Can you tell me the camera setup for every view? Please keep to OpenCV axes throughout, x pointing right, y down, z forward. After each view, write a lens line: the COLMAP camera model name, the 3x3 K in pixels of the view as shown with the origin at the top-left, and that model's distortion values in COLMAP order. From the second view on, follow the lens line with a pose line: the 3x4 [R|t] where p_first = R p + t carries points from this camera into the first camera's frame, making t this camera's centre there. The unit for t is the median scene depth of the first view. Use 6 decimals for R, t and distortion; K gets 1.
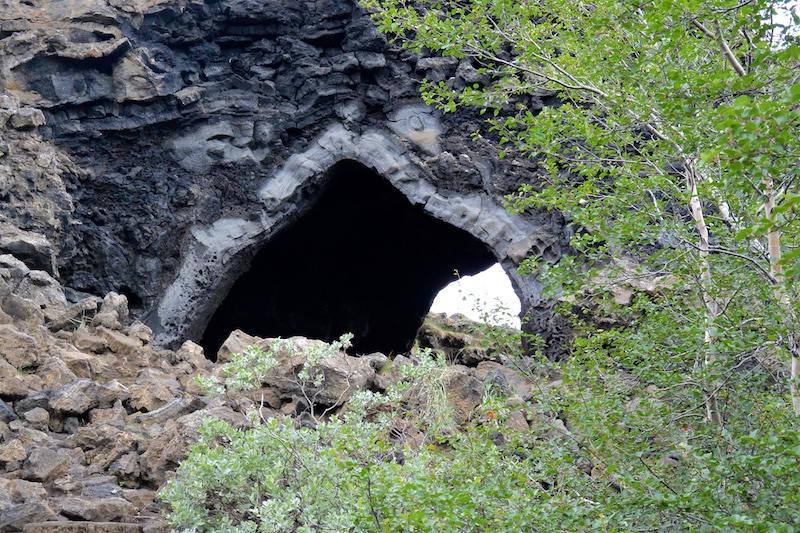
lens RADIAL K [[1253.7, 0, 400.1], [0, 1253.7, 264.2], [0, 0, 1]] dist [-0.101411, 0.092153]
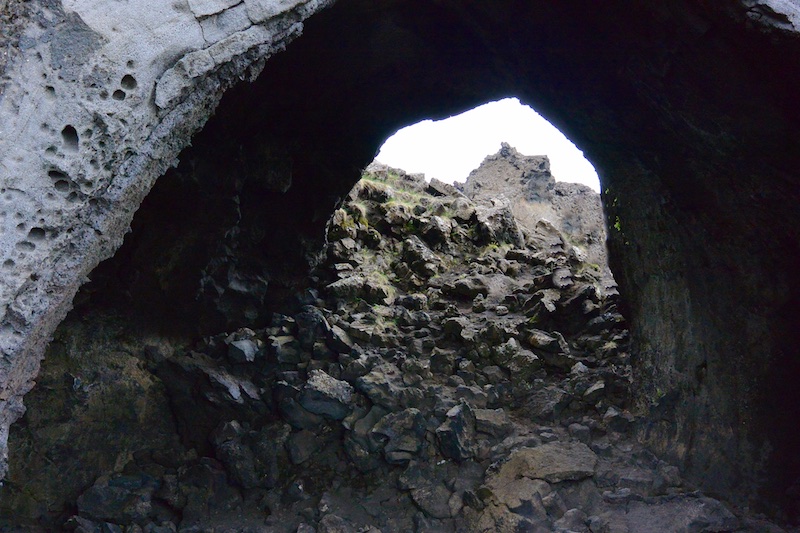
lens RADIAL K [[826.0, 0, 400.0], [0, 826.0, 266.5], [0, 0, 1]] dist [-0.094094, 0.012404]
pose [[0.960703, 0.047240, 0.273528, -0.138490], [-0.107173, 0.972126, 0.208530, -0.009466], [-0.256052, -0.229651, 0.938988, 0.820479]]
